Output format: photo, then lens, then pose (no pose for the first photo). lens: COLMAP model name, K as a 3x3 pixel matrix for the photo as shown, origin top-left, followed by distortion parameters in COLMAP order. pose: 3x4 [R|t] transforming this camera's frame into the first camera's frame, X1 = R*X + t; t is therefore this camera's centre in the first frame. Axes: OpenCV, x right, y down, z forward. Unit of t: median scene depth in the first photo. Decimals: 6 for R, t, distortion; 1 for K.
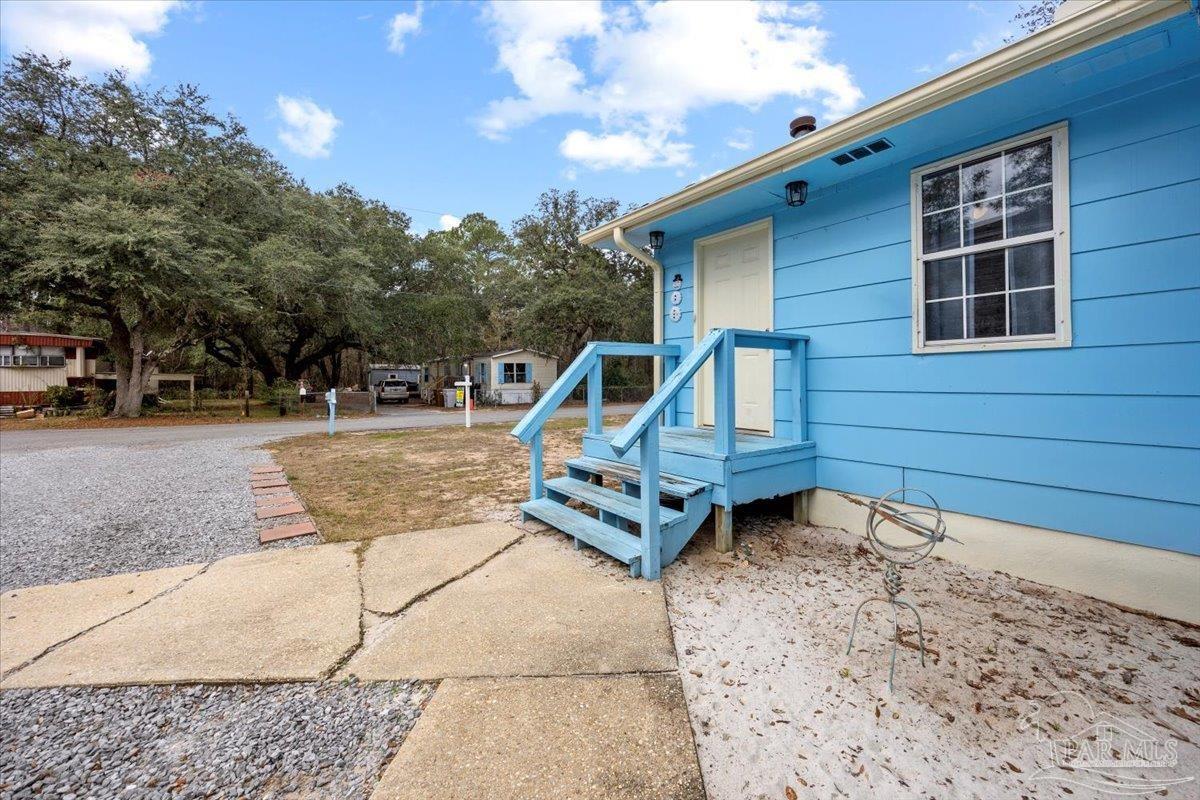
lens RADIAL K [[469.1, 0, 600.1], [0, 469.1, 376.9], [0, 0, 1]] dist [-0.000554, -0.000041]
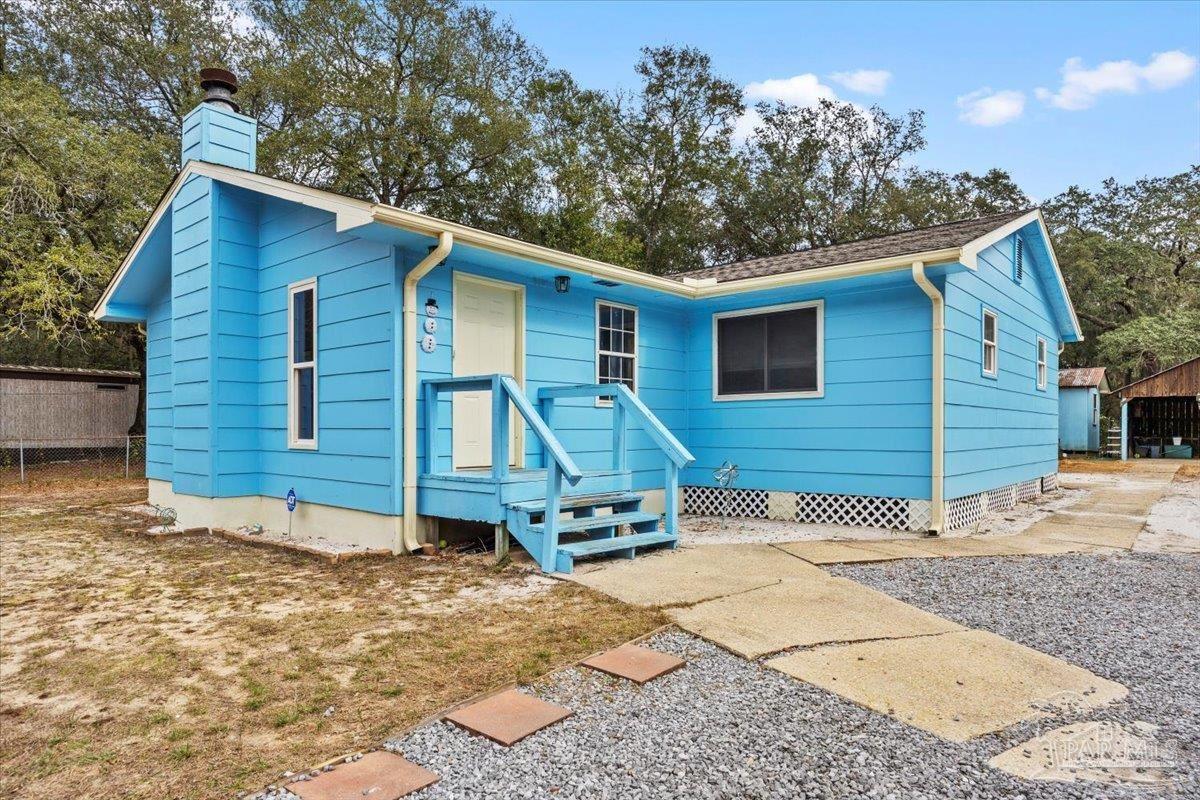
lens RADIAL K [[722.2, 0, 602.0], [0, 722.2, 431.2], [0, 0, 1]] dist [-0.003233, -0.000290]
pose [[-0.212616, -0.000942, 0.977135, -1.958169], [-0.009687, 0.999952, -0.001144, 0.045235], [-0.977088, -0.009708, -0.212615, 1.559726]]
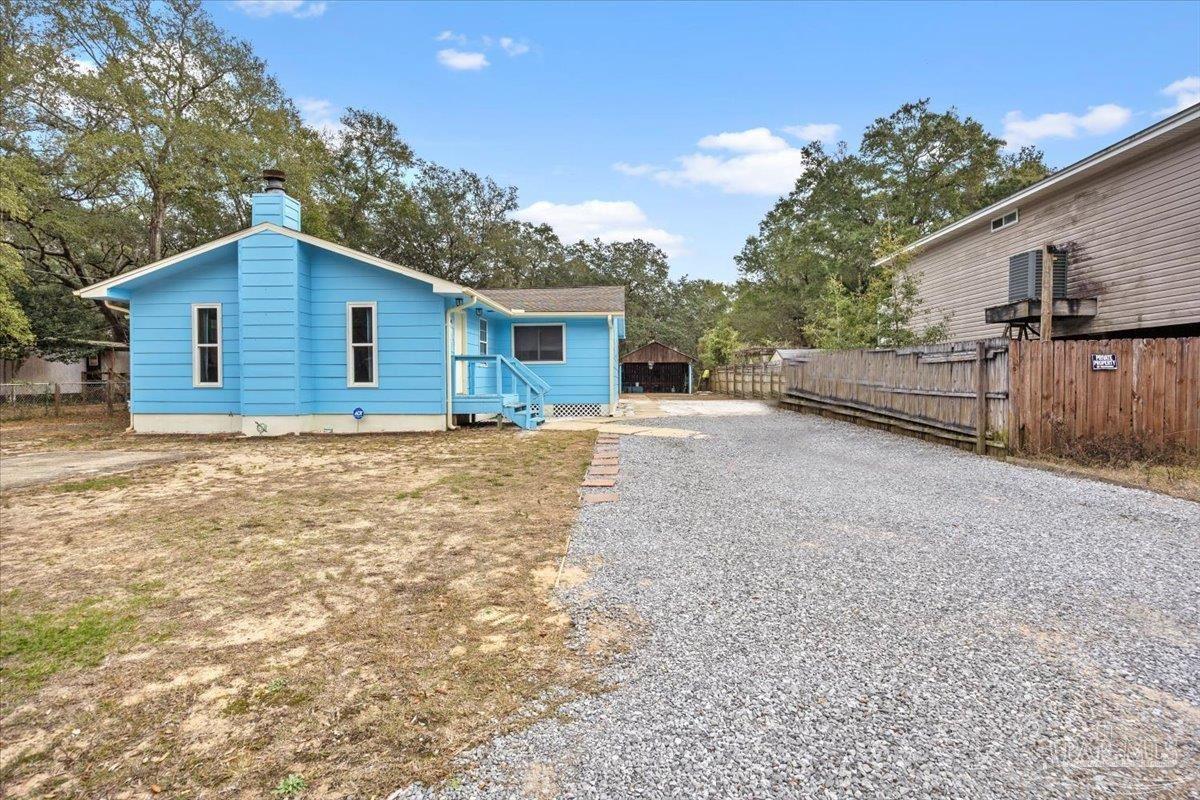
lens RADIAL K [[573.5, 0, 600.0], [0, 573.5, 400.0], [0, 0, 1]] dist [-0.000063, 0.000074]
pose [[-0.769742, -0.015255, 0.638173, -3.041005], [0.001845, 0.999657, 0.026122, 0.100851], [-0.638352, 0.021285, -0.769450, 4.013060]]
